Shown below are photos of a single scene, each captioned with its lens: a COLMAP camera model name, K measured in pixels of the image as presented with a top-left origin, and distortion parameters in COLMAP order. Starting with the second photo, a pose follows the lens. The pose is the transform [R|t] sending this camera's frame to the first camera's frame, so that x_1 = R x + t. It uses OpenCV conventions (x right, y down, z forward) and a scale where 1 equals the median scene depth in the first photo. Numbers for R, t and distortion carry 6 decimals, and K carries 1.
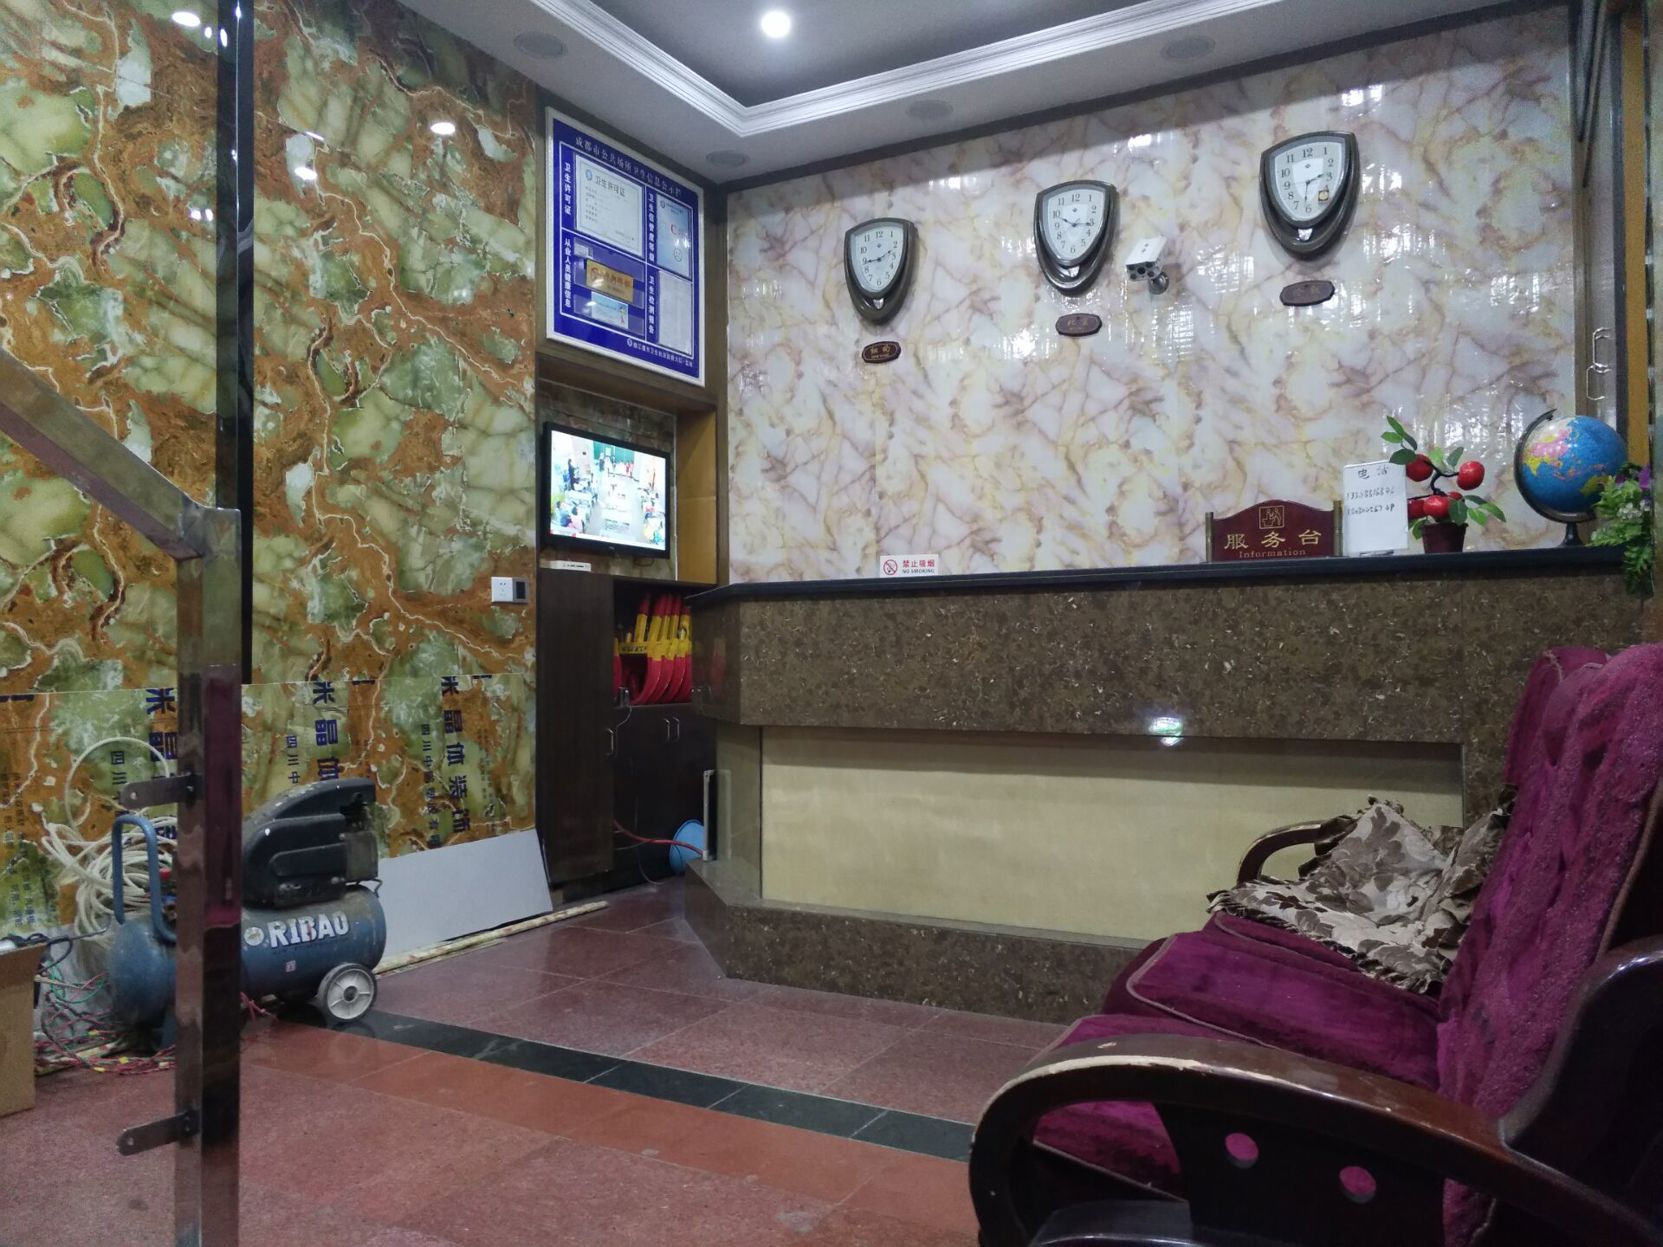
lens RADIAL K [[1255.1, 0, 831.5], [0, 1255.1, 623.5], [0, 0, 1]] dist [0.060612, -0.066115]
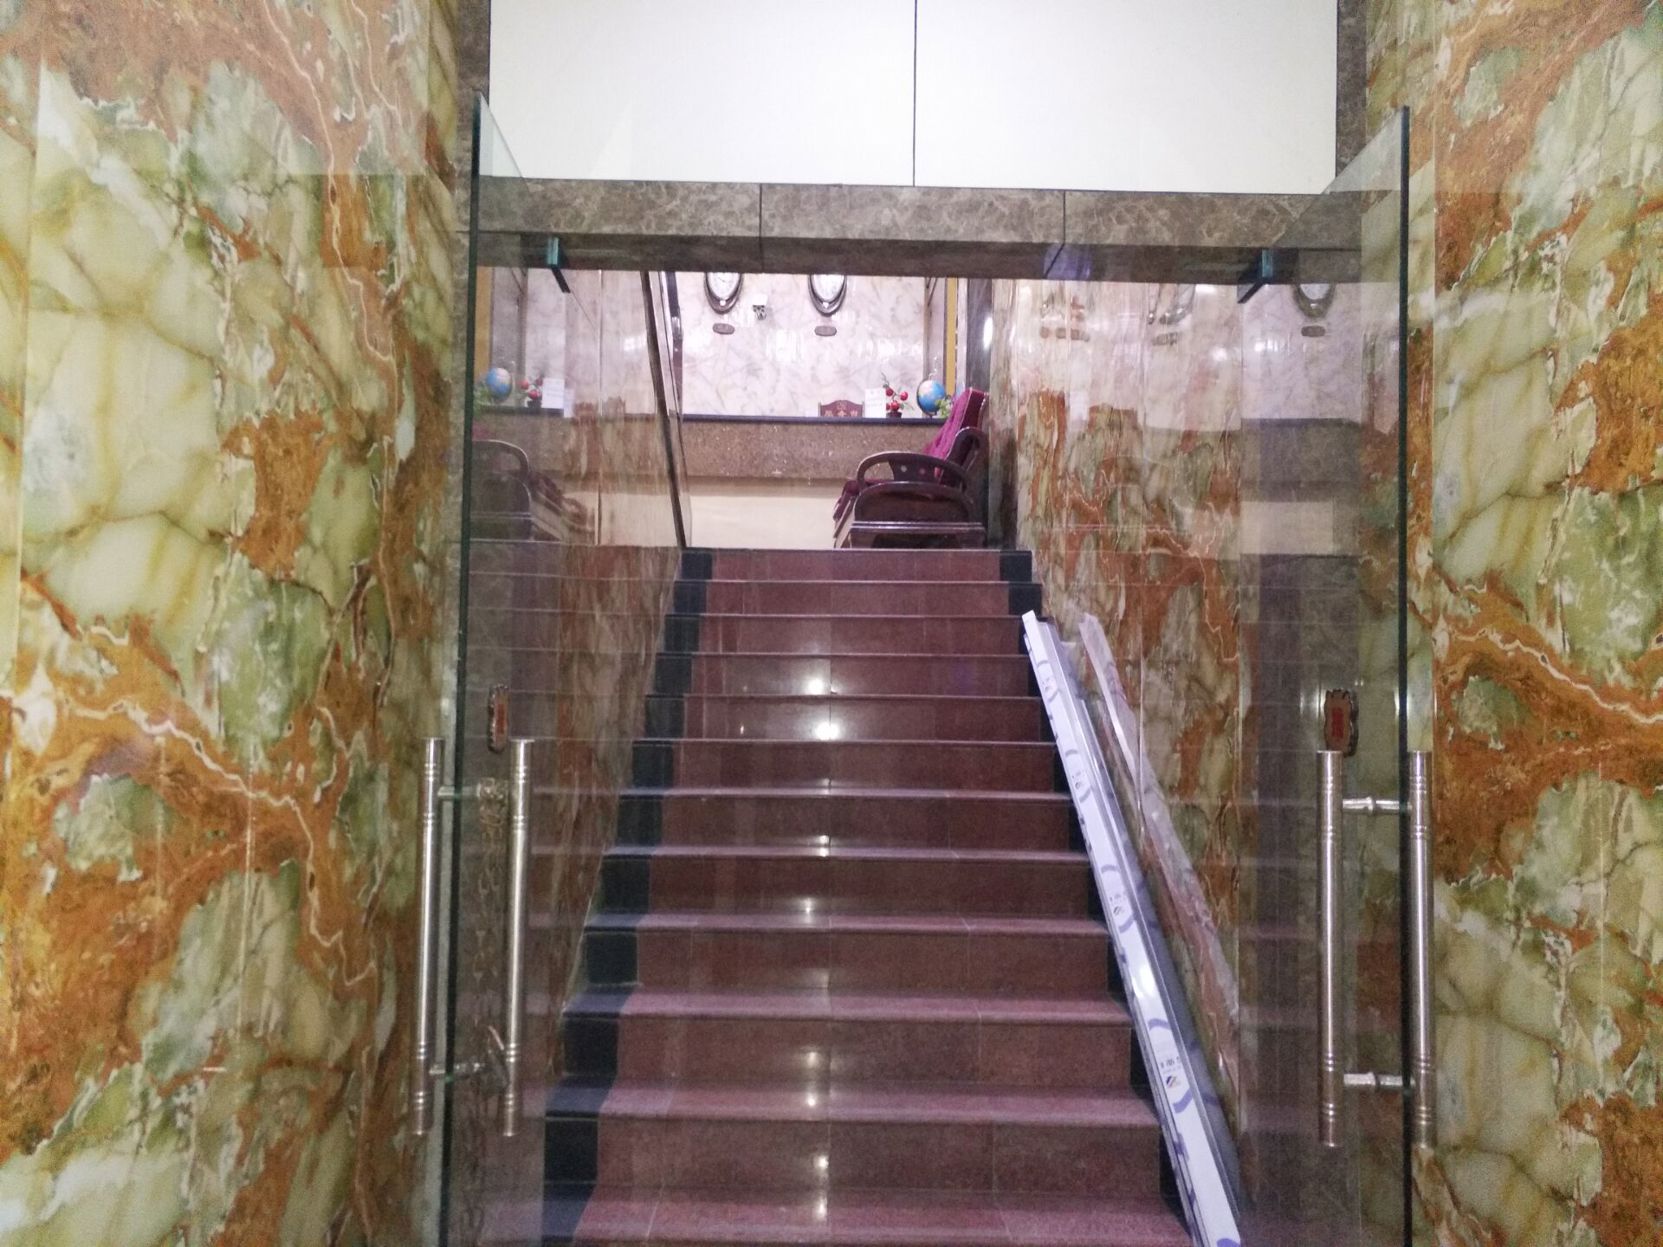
lens RADIAL K [[1255.1, 0, 831.5], [0, 1255.1, 623.5], [0, 0, 1]] dist [0.060612, -0.066115]
pose [[0.870936, 0.037182, 0.489989, -1.012136], [-0.035272, 0.999291, -0.013135, 0.430465], [-0.490130, -0.005843, 0.871630, -1.436123]]
